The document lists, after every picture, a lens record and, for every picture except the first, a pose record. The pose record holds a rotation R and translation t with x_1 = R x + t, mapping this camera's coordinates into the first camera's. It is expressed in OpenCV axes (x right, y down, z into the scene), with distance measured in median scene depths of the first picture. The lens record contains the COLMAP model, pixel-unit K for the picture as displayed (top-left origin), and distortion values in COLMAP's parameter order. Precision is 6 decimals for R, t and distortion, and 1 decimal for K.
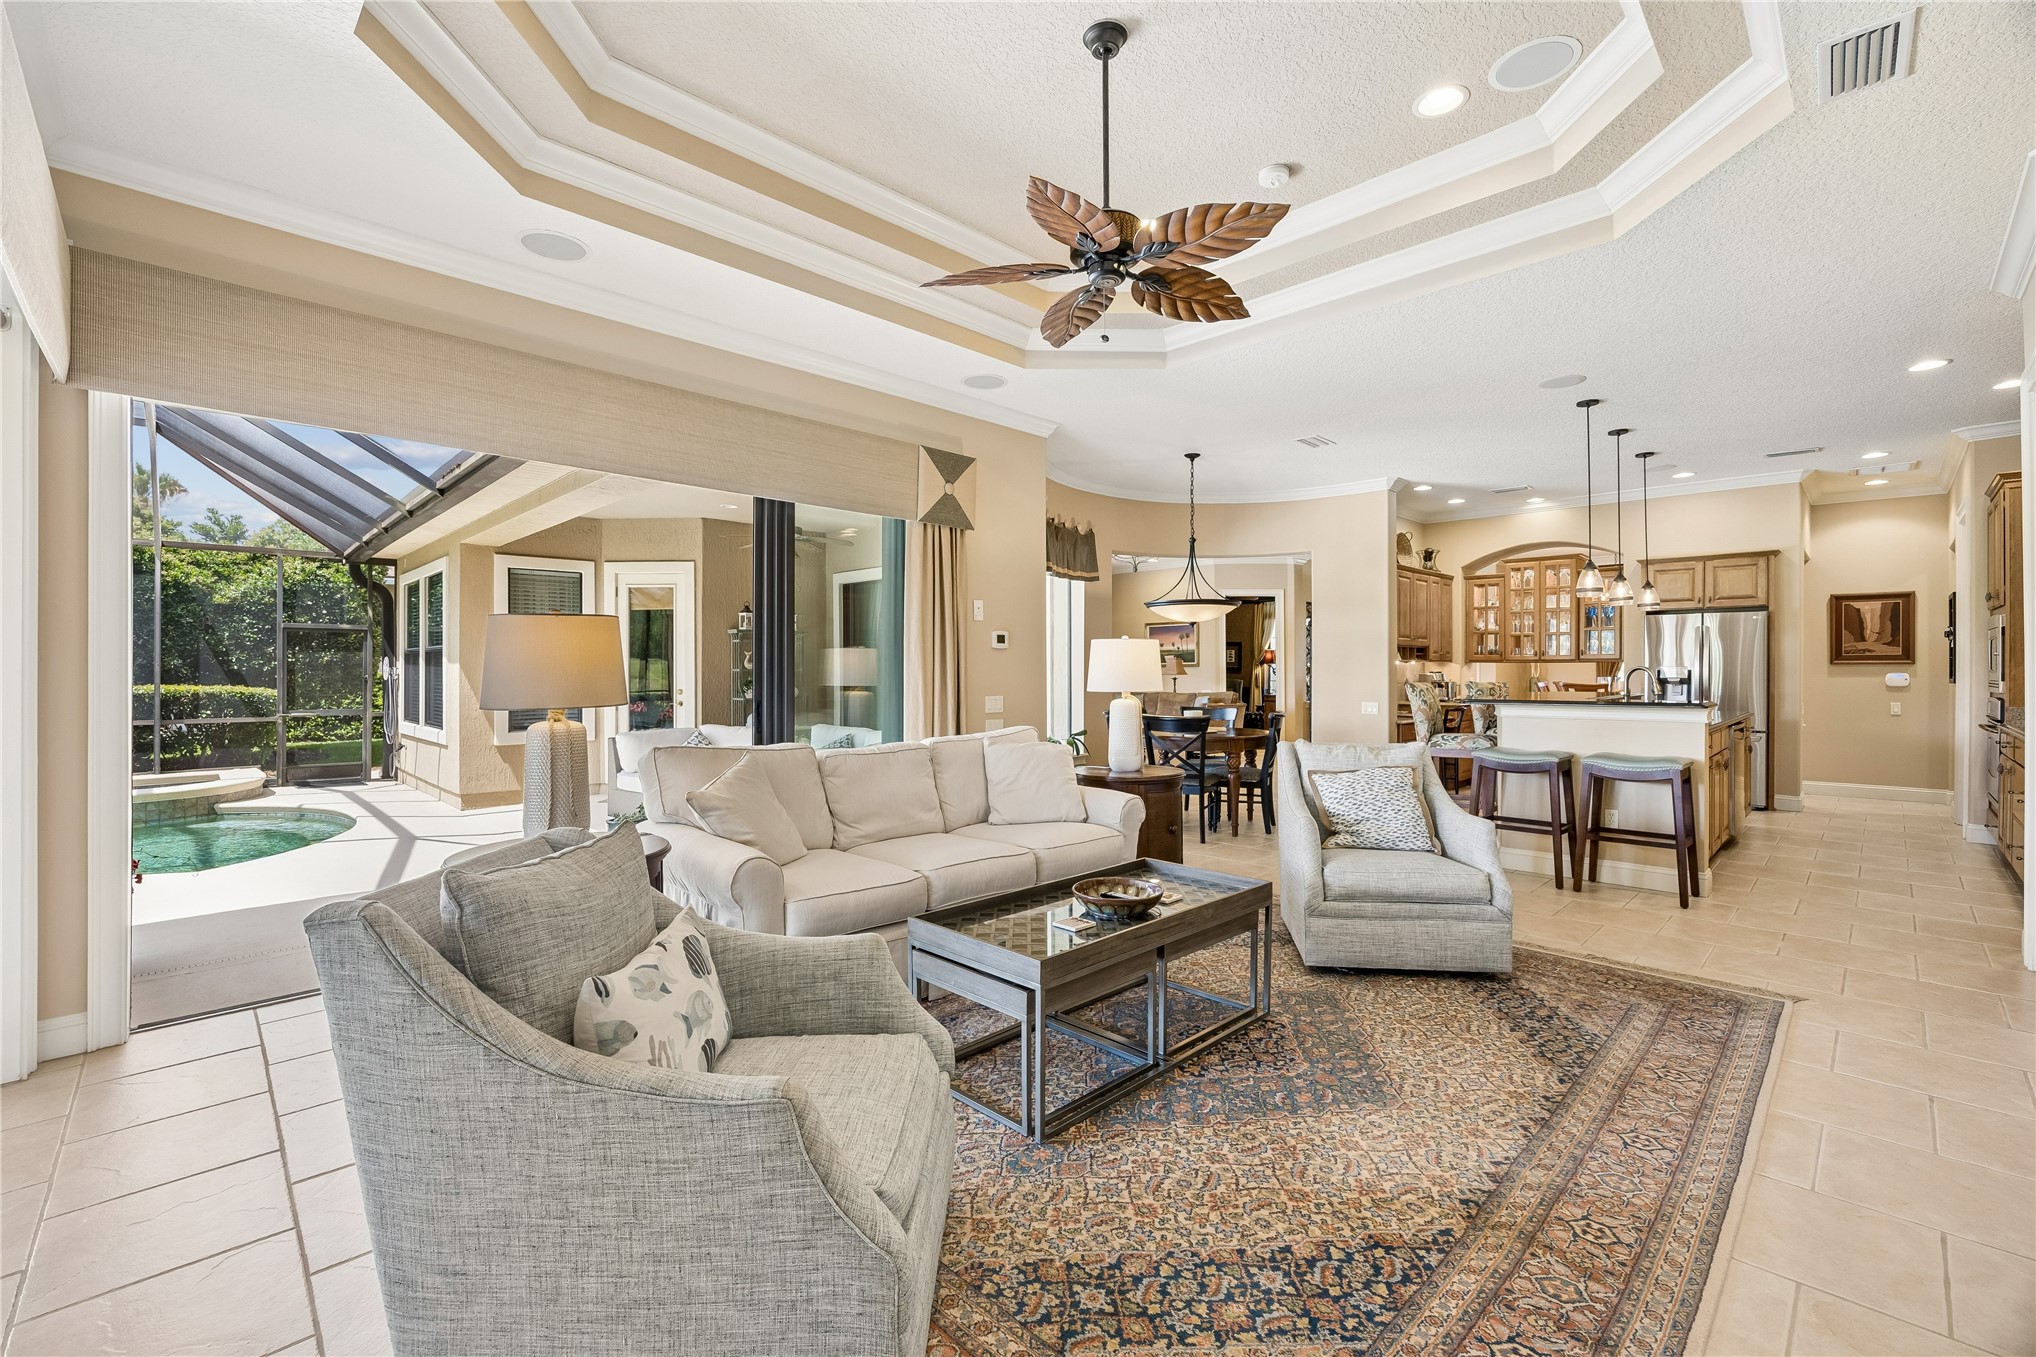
lens RADIAL K [[863.4, 0, 1013.7], [0, 863.4, 671.0], [0, 0, 1]] dist [-0.022538, -0.000197]
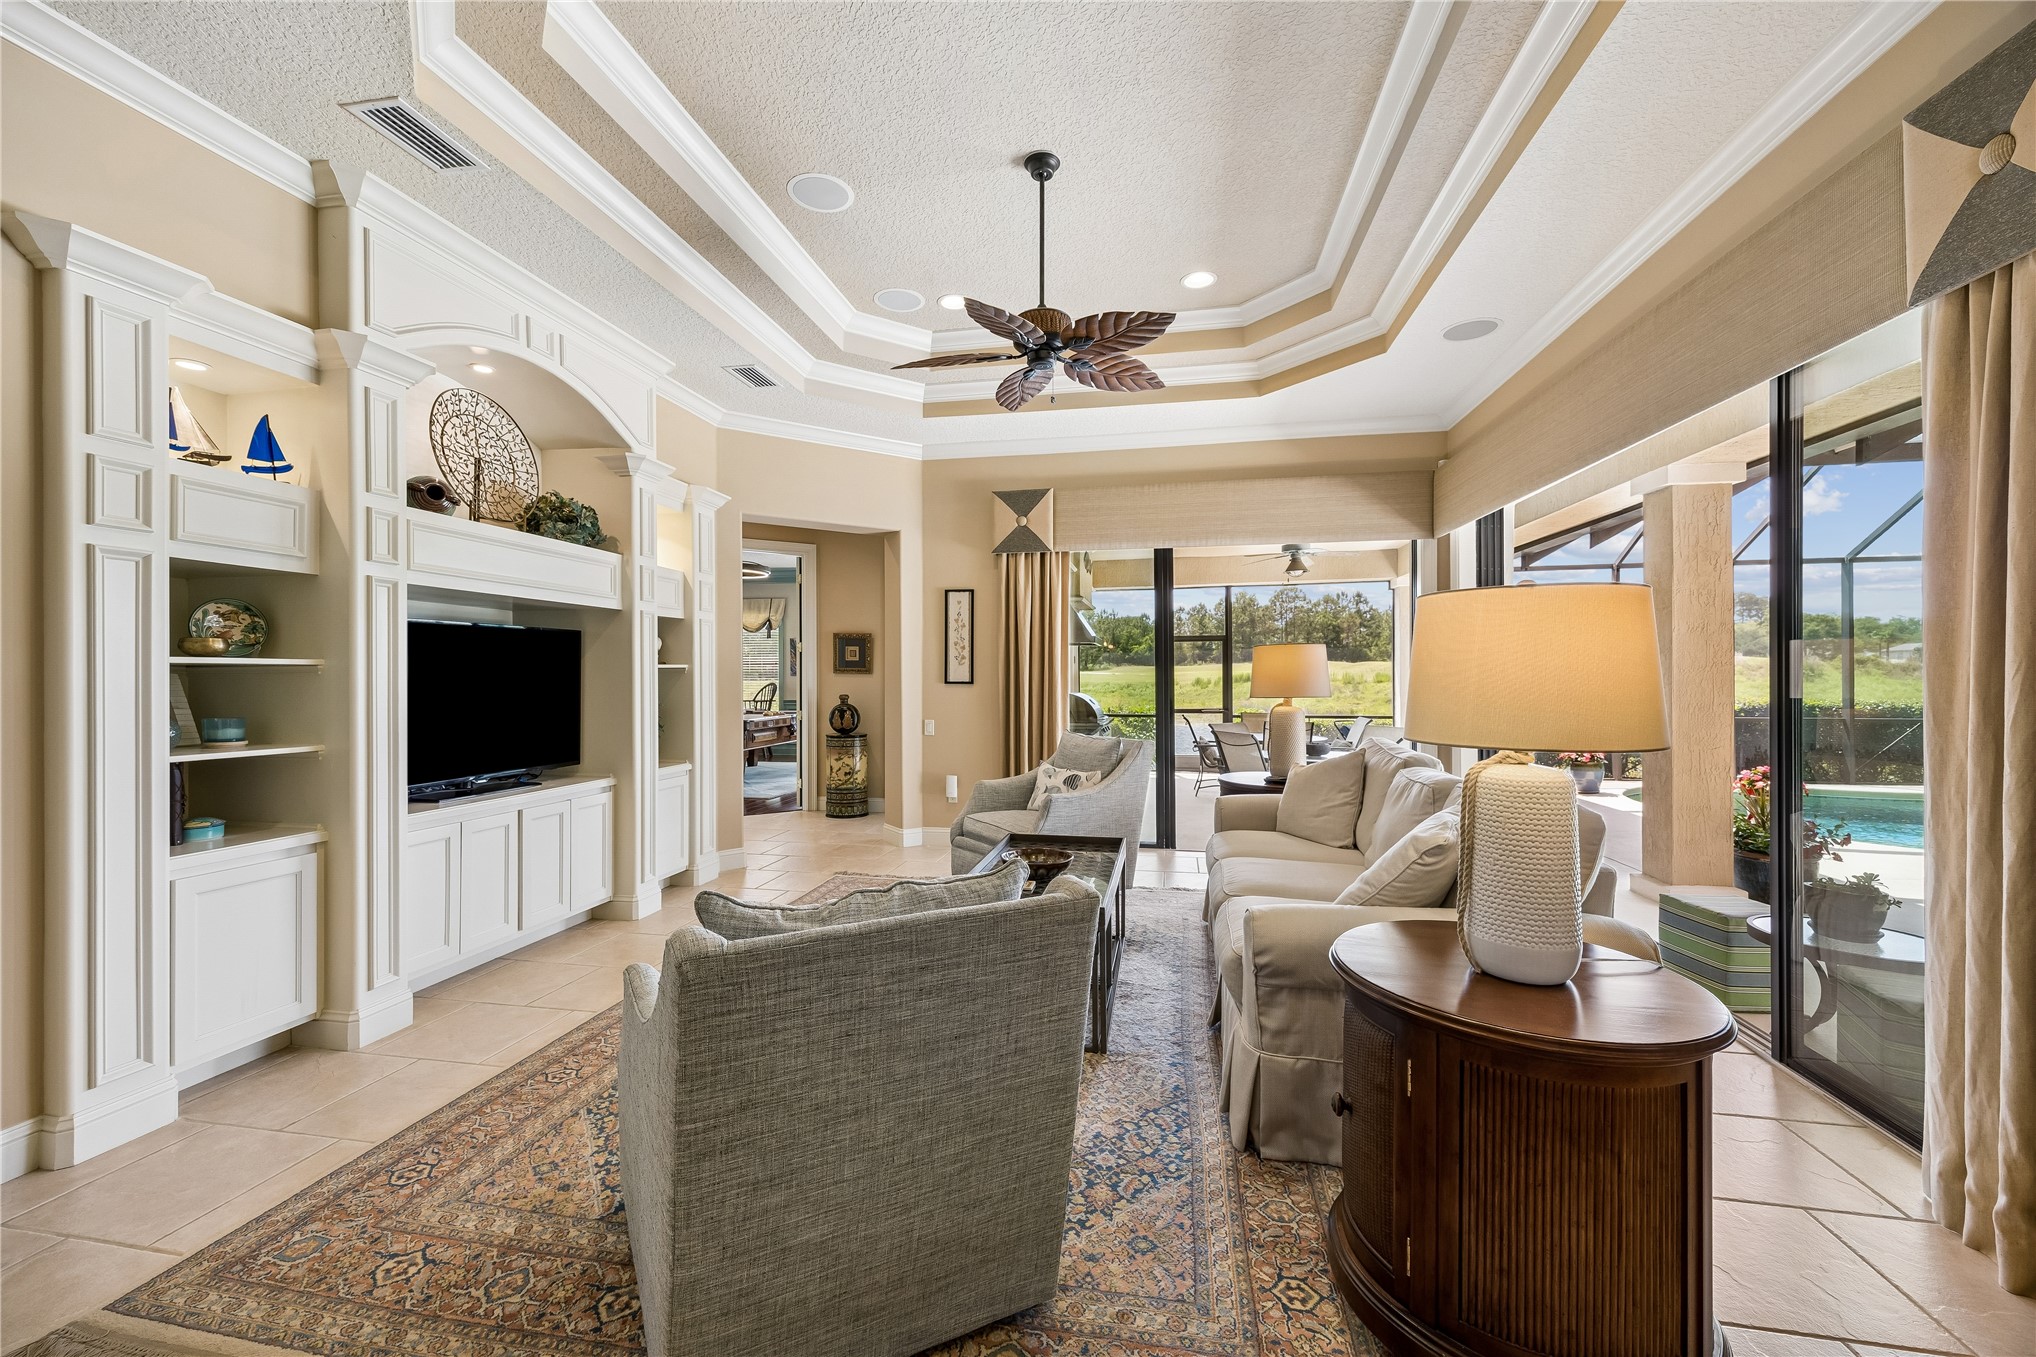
lens RADIAL K [[811.2, 0, 1008.9], [0, 811.2, 681.0], [0, 0, 1]] dist [0.001045, 0.000180]
pose [[-0.829037, 0.004704, -0.559174, 1.098728], [0.001608, 0.999981, 0.006029, -0.008286], [0.559192, 0.004099, -0.829028, 2.651181]]
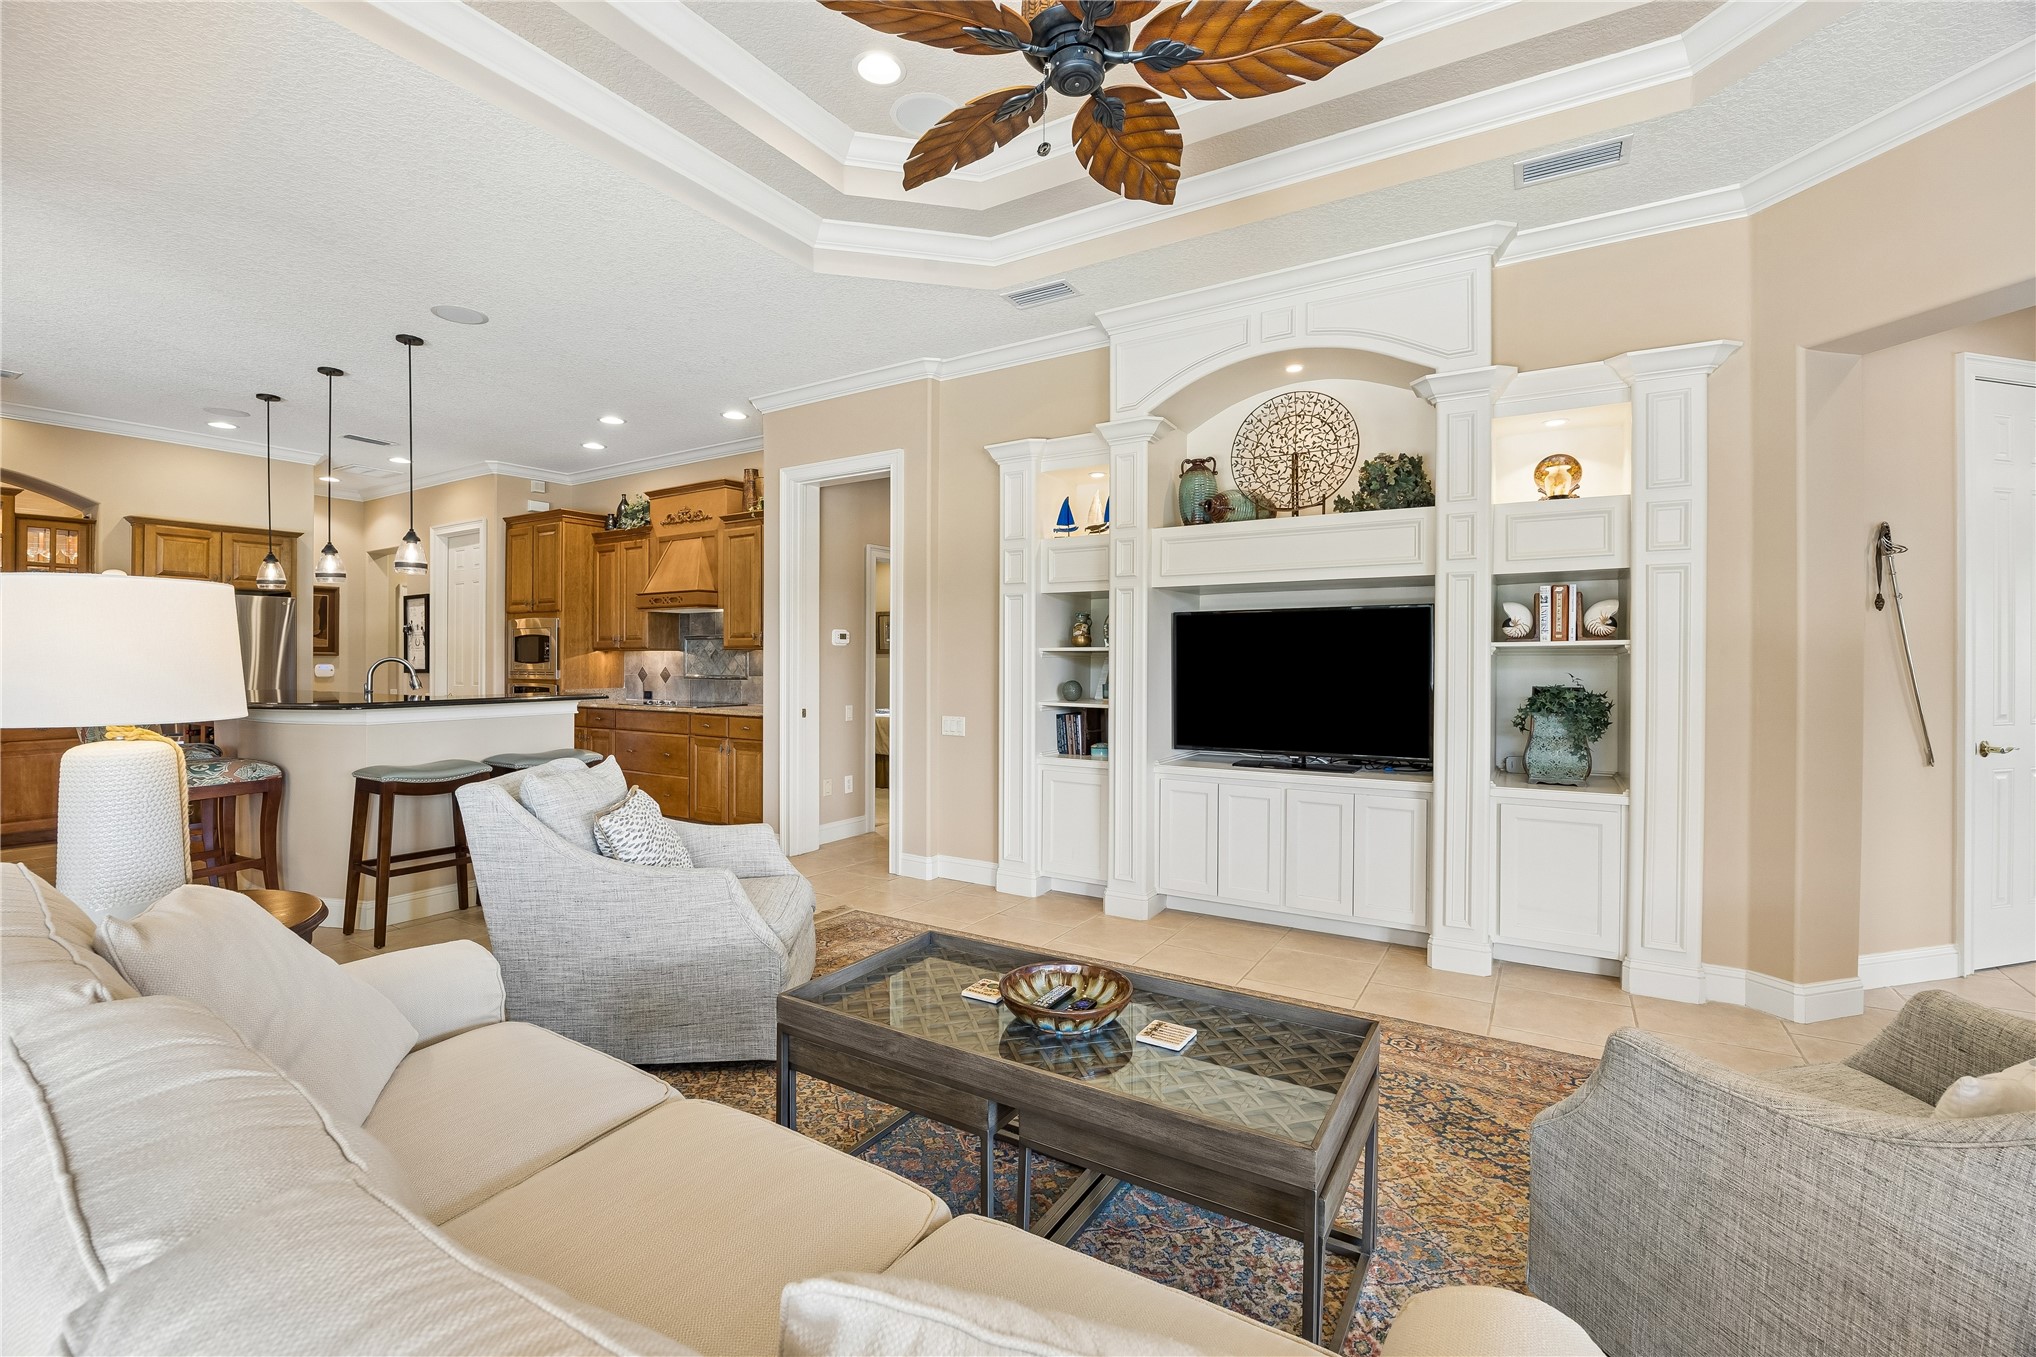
lens RADIAL K [[863.4, 0, 1016.9], [0, 863.4, 663.2], [0, 0, 1]] dist [-0.022538, -0.000197]
pose [[-0.239119, -0.006062, 0.970971, -0.720110], [0.001447, 0.999977, 0.006599, -0.012453], [-0.970989, 0.002983, -0.239104, 1.639597]]
